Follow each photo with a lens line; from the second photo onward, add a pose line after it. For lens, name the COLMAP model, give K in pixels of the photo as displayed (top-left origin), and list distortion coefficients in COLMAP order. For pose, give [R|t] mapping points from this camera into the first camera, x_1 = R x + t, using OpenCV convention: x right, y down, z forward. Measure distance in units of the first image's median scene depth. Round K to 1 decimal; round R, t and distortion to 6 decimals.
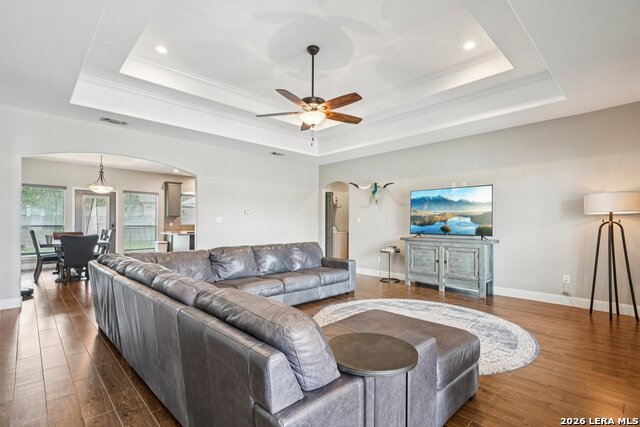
lens RADIAL K [[297.0, 0, 322.5], [0, 297.0, 218.9], [0, 0, 1]] dist [0.002921, 0.000669]
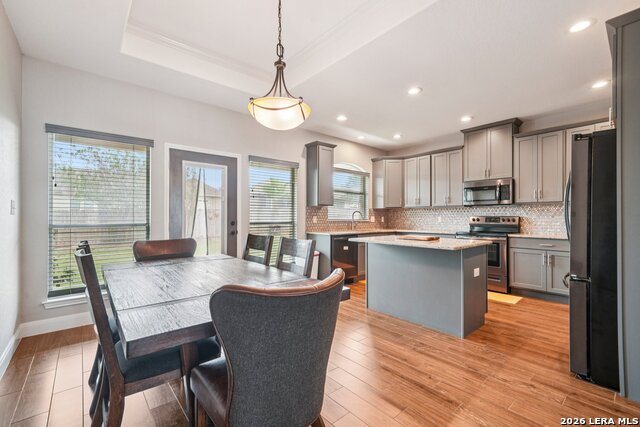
lens RADIAL K [[277.3, 0, 321.8], [0, 277.3, 215.8], [0, 0, 1]] dist [0.004036, 0.001216]
pose [[0.997813, -0.012403, -0.064926, -0.512964], [0.013056, 0.999868, 0.009646, 0.005543], [0.064798, -0.010472, 0.997843, 0.525024]]
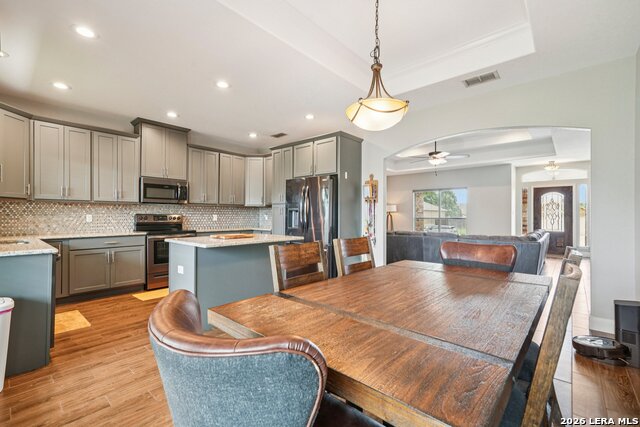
lens RADIAL K [[277.3, 0, 319.6], [0, 277.3, 216.0], [0, 0, 1]] dist [0.004036, 0.001216]
pose [[-0.049313, -0.009777, 0.998736, -0.779827], [-0.019620, 0.999769, 0.008818, 0.008018], [-0.998591, -0.019161, -0.049494, 0.797338]]
